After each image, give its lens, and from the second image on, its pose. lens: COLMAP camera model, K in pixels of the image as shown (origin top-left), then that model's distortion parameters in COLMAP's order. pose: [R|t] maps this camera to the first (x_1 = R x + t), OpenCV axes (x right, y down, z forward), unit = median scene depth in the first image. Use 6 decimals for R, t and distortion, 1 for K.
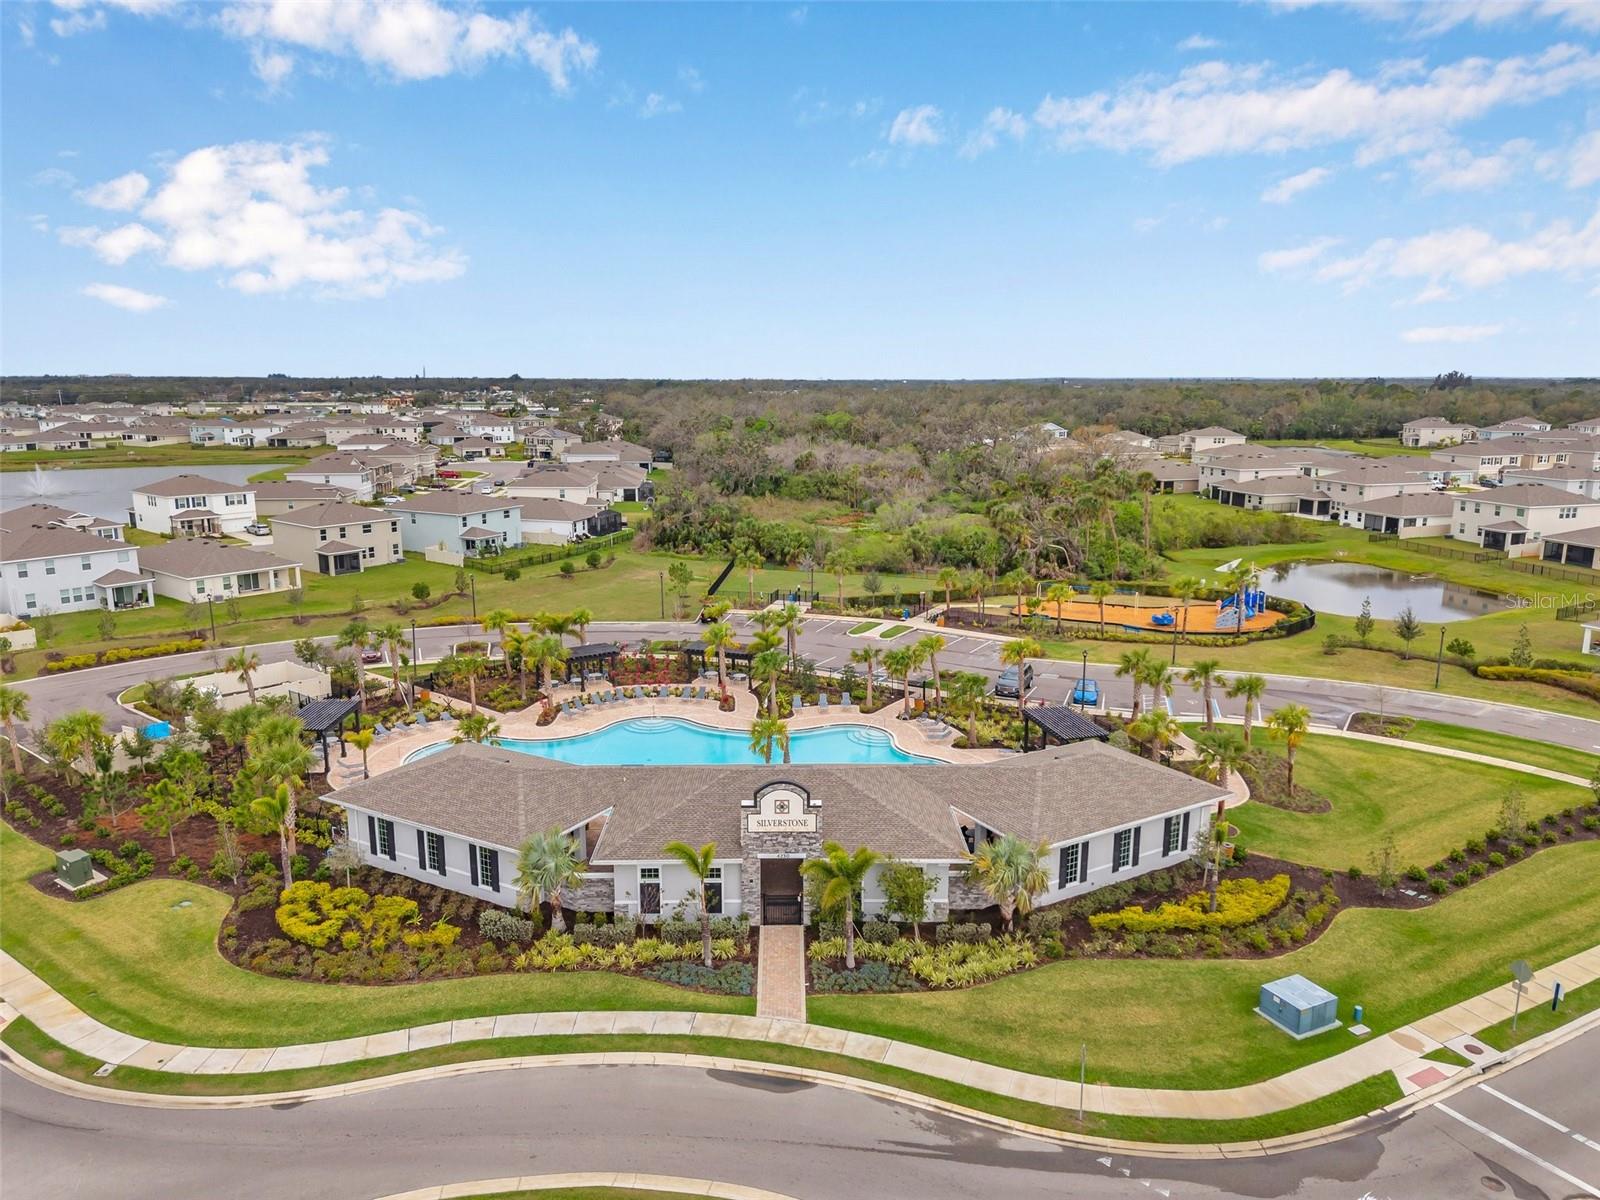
lens RADIAL K [[1127.8, 0, 800.0], [0, 1127.8, 600.0], [0, 0, 1]] dist [0.044783, -0.080080]
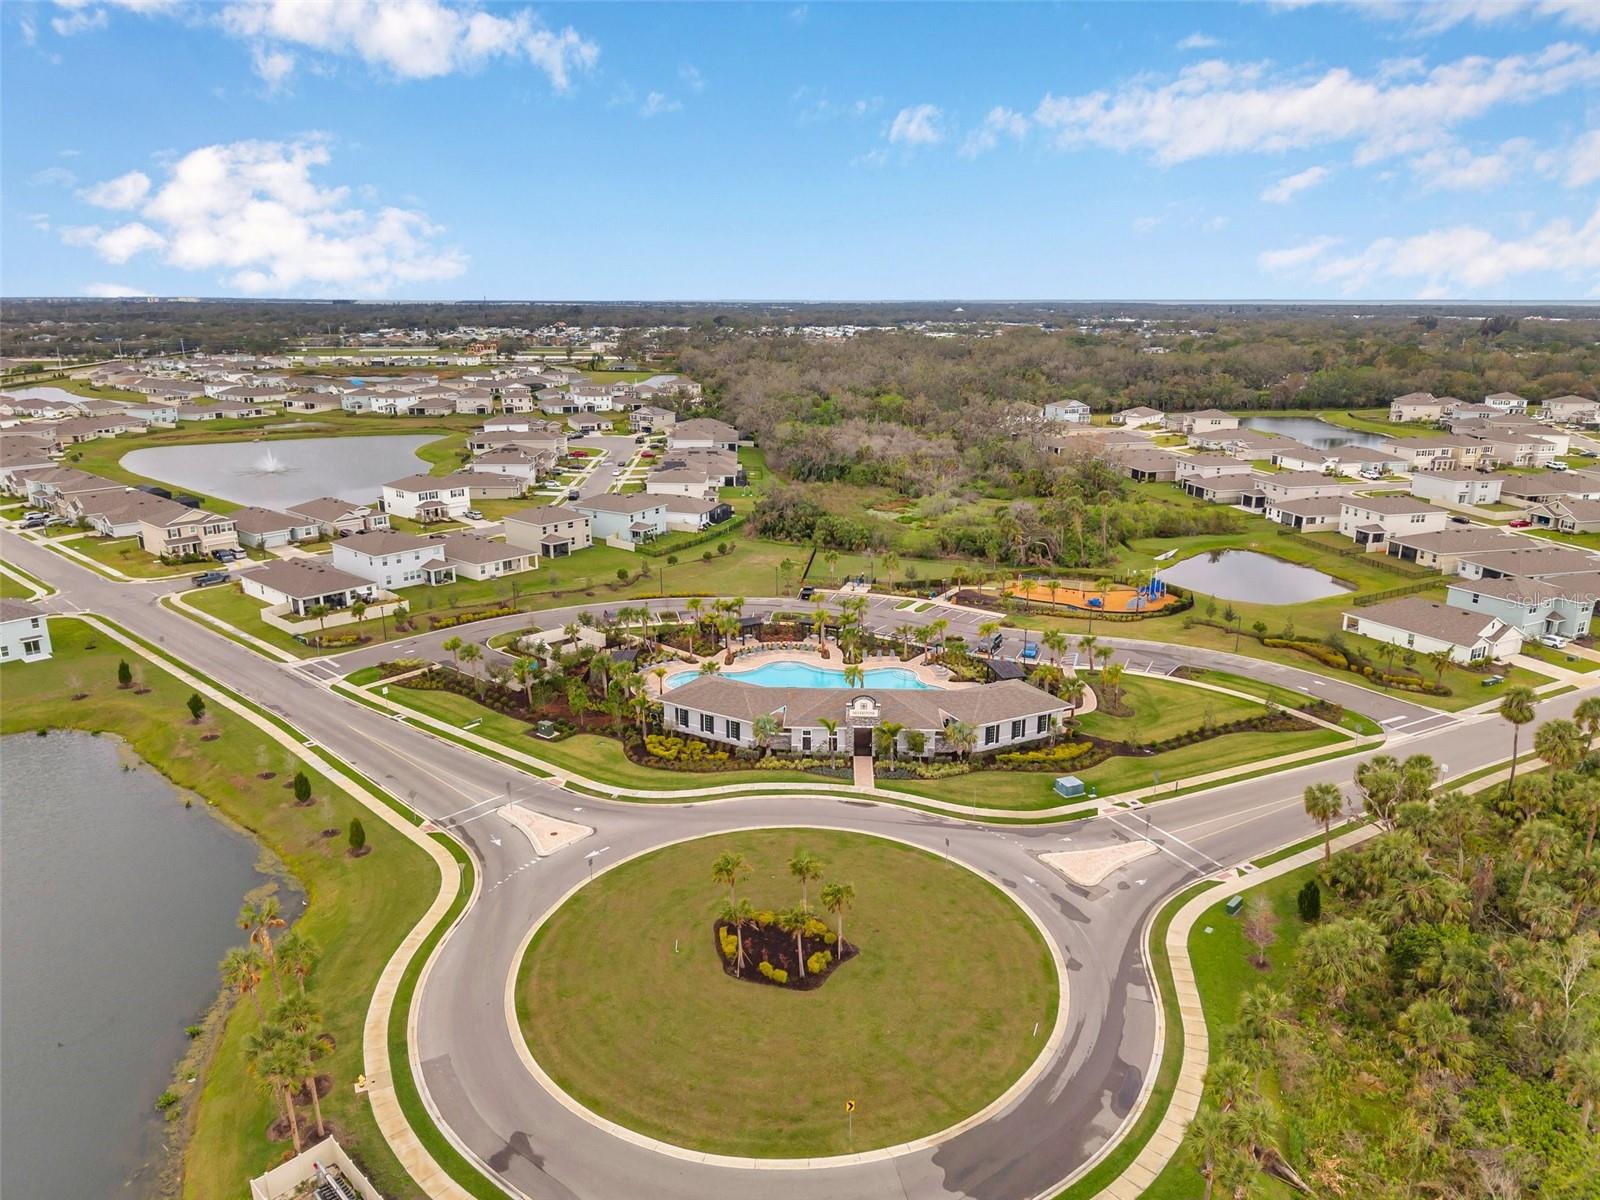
lens RADIAL K [[1127.8, 0, 800.0], [0, 1127.8, 600.0], [0, 0, 1]] dist [0.044783, -0.080080]
pose [[0.998966, 0.014678, -0.043022, -0.028268], [-0.011813, 0.997742, 0.066110, -0.106070], [0.043895, -0.065534, 0.996884, -0.739925]]
